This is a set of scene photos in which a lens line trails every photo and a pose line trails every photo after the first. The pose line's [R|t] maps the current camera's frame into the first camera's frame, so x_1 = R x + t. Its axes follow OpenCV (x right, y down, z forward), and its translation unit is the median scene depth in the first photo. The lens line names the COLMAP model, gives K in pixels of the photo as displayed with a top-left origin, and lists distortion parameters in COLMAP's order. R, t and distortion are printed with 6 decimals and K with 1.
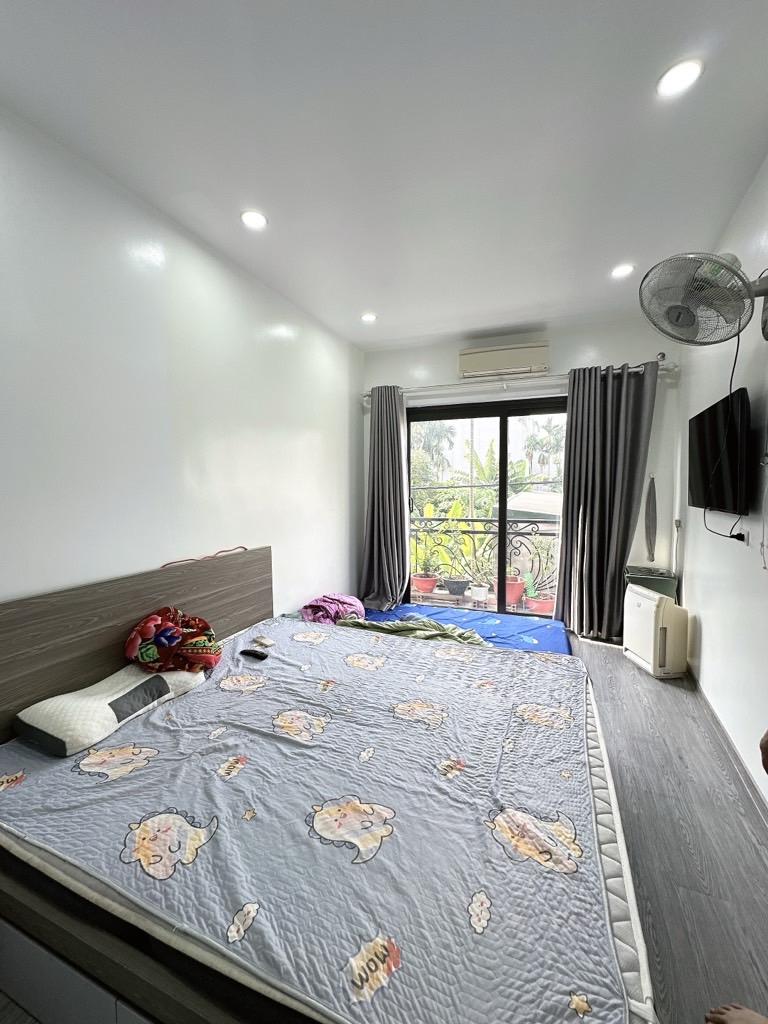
lens RADIAL K [[411.2, 0, 385.9], [0, 411.2, 513.4], [0, 0, 1]] dist [-0.002866, 0.000361]
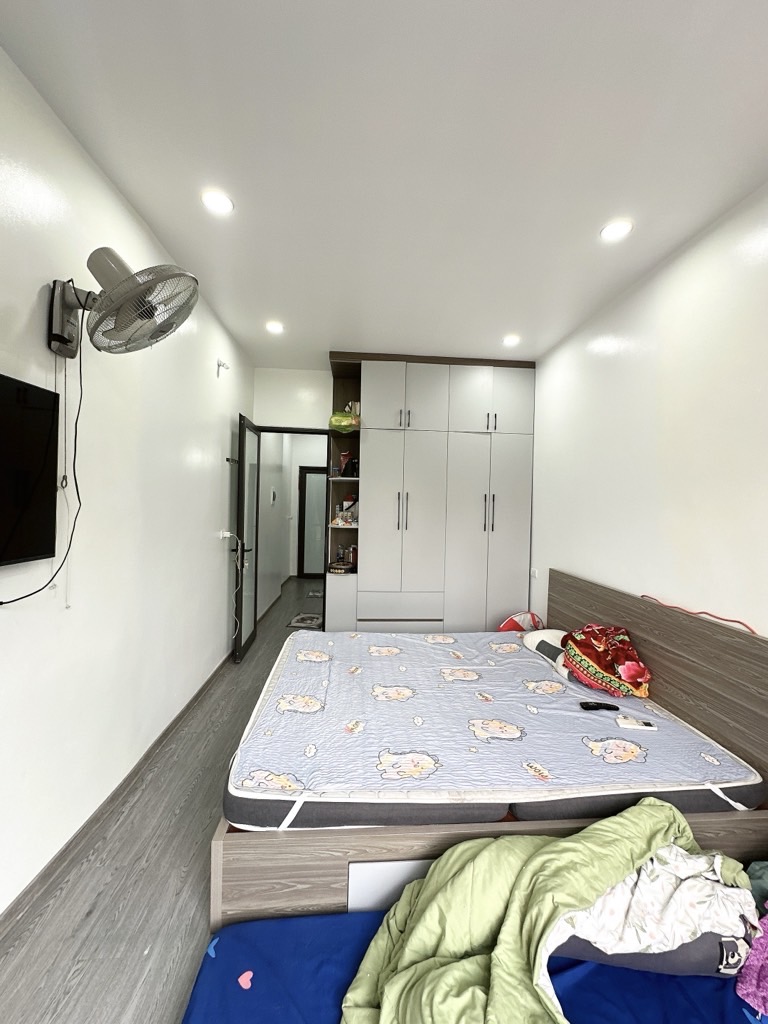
lens RADIAL K [[411.2, 0, 382.8], [0, 411.2, 511.1], [0, 0, 1]] dist [-0.002866, 0.000361]
pose [[-0.891543, -0.003002, -0.452925, 0.596822], [-0.047923, 0.994990, 0.087737, -0.165545], [0.450393, 0.099927, -0.887221, 1.781341]]
